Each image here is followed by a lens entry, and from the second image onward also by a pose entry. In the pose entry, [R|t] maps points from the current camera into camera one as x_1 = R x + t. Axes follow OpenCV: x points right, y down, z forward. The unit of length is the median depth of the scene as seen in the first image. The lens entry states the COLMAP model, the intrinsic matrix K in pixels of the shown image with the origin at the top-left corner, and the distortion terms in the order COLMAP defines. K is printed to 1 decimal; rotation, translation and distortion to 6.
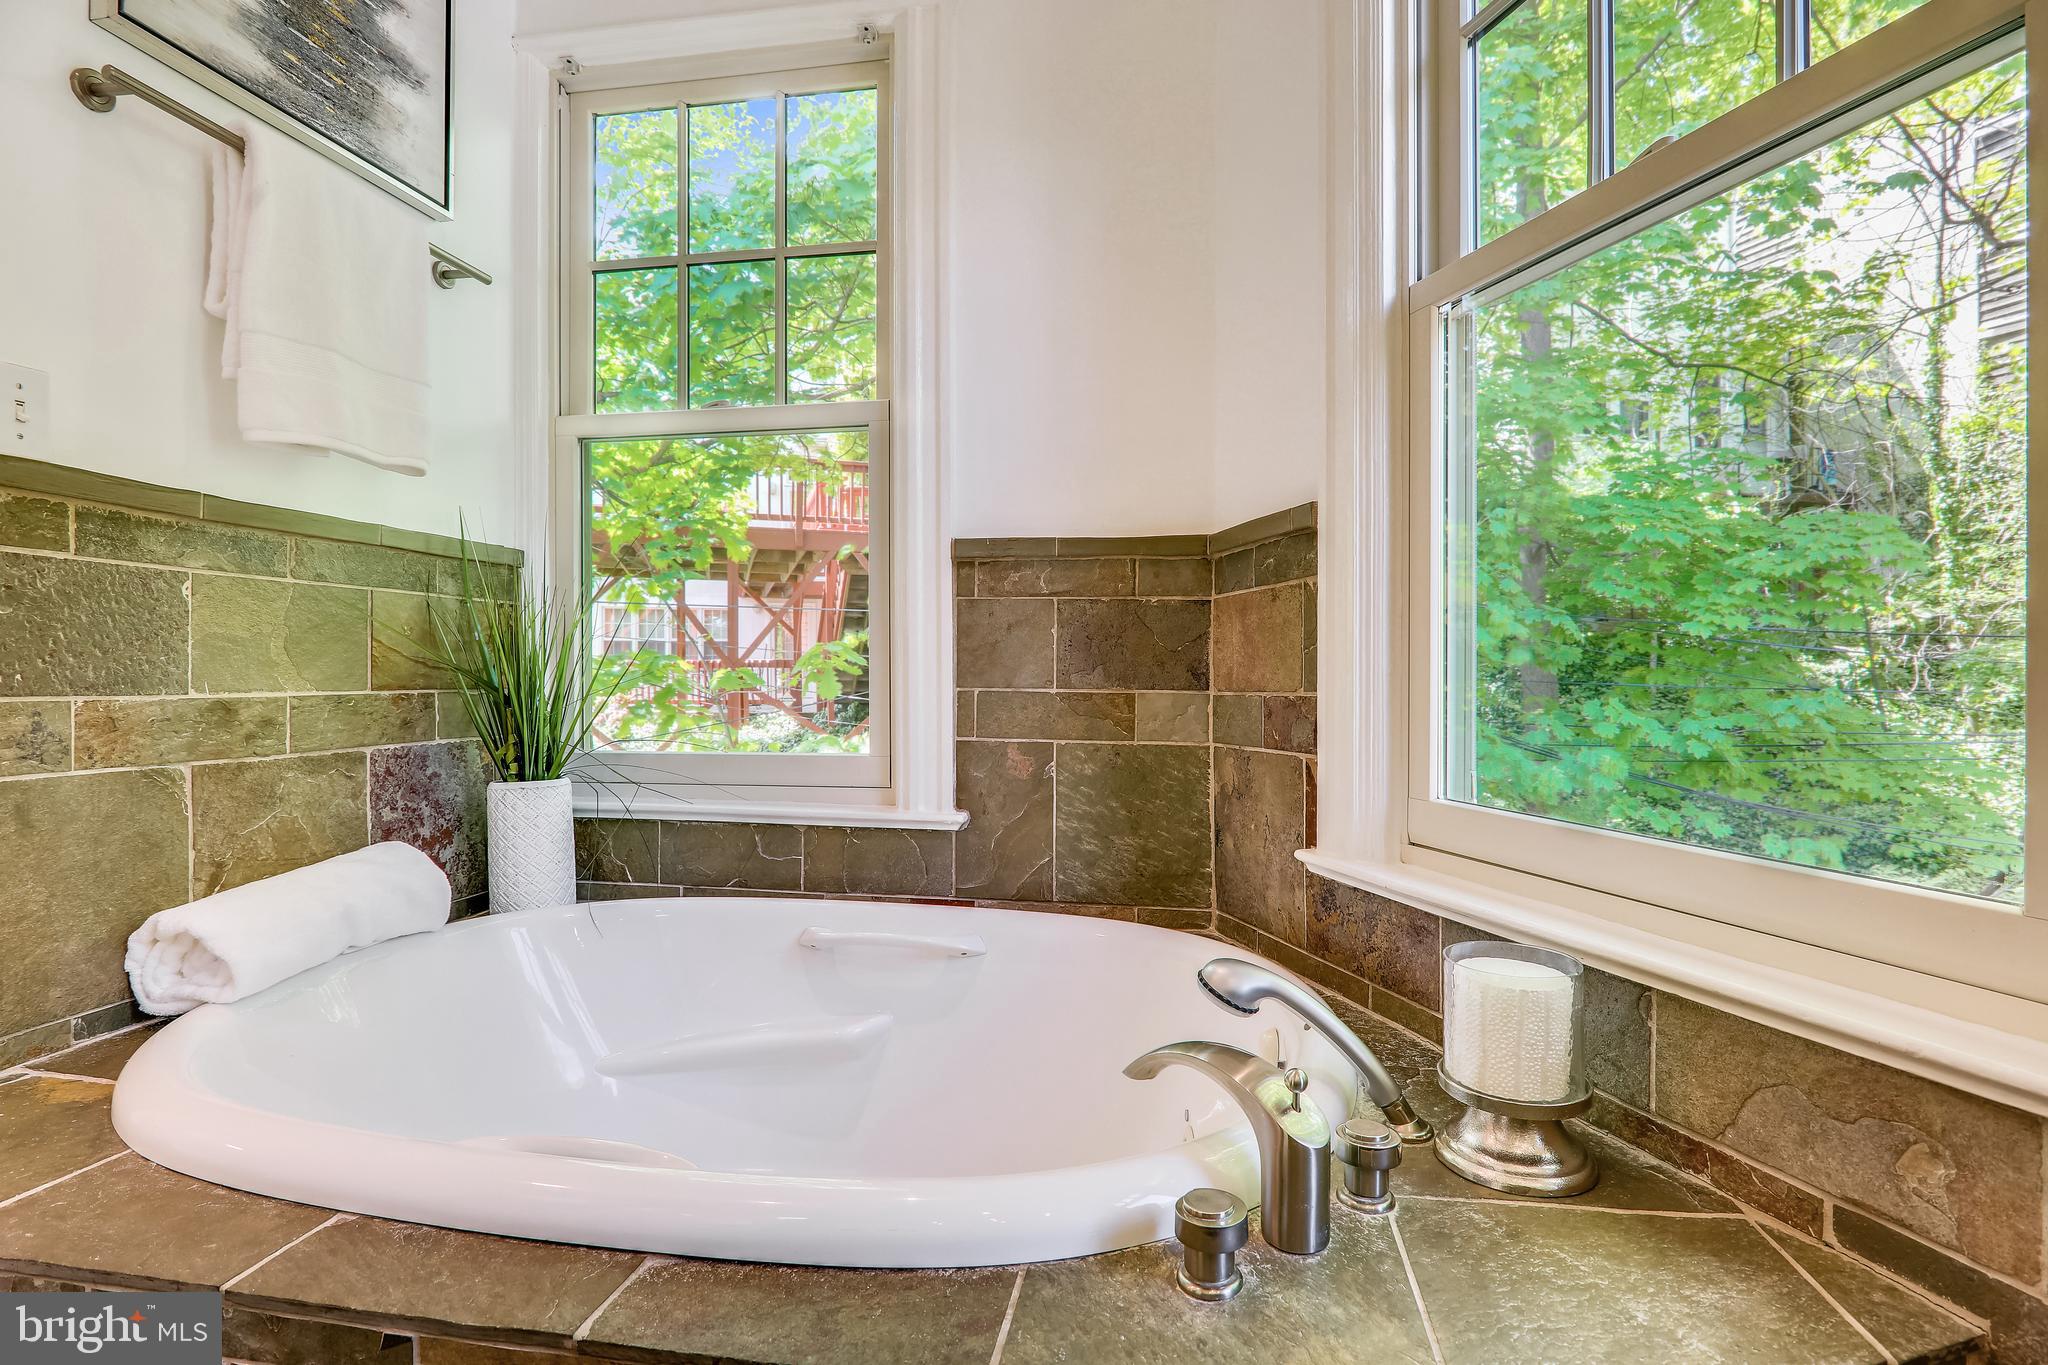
lens RADIAL K [[999.4, 0, 1037.9], [0, 999.4, 679.9], [0, 0, 1]] dist [-0.017378, -0.000210]
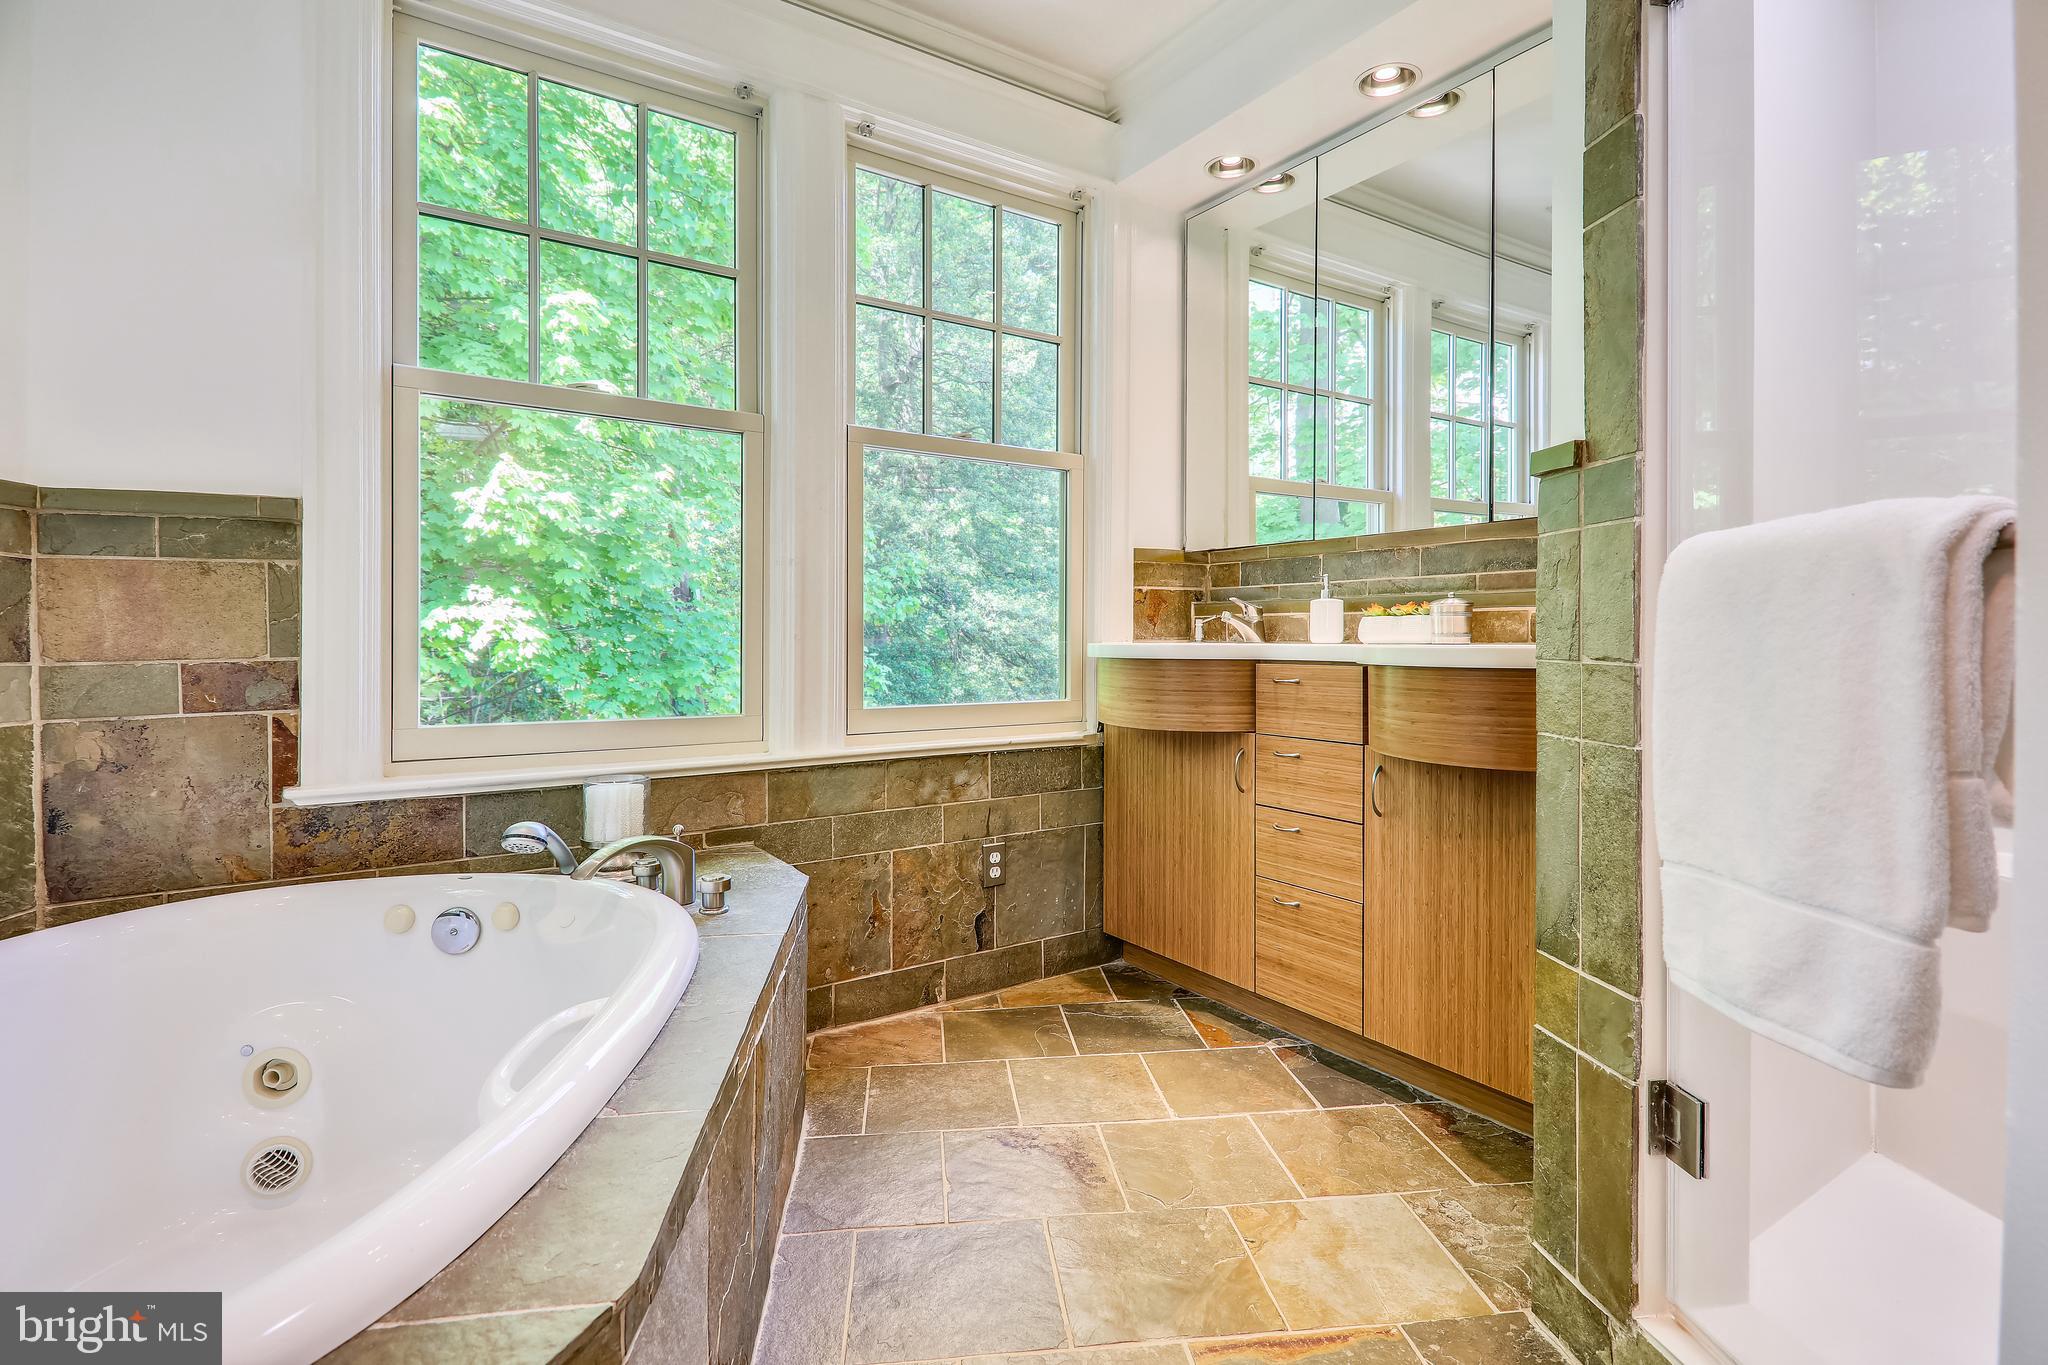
lens RADIAL K [[999.4, 0, 1037.9], [0, 999.4, 679.9], [0, 0, 1]] dist [-0.017378, -0.000210]
pose [[-0.284063, -0.049905, 0.957506, -1.012437], [0.001891, 0.998613, 0.052609, -0.019135], [-0.958804, 0.016755, -0.283574, 0.434888]]
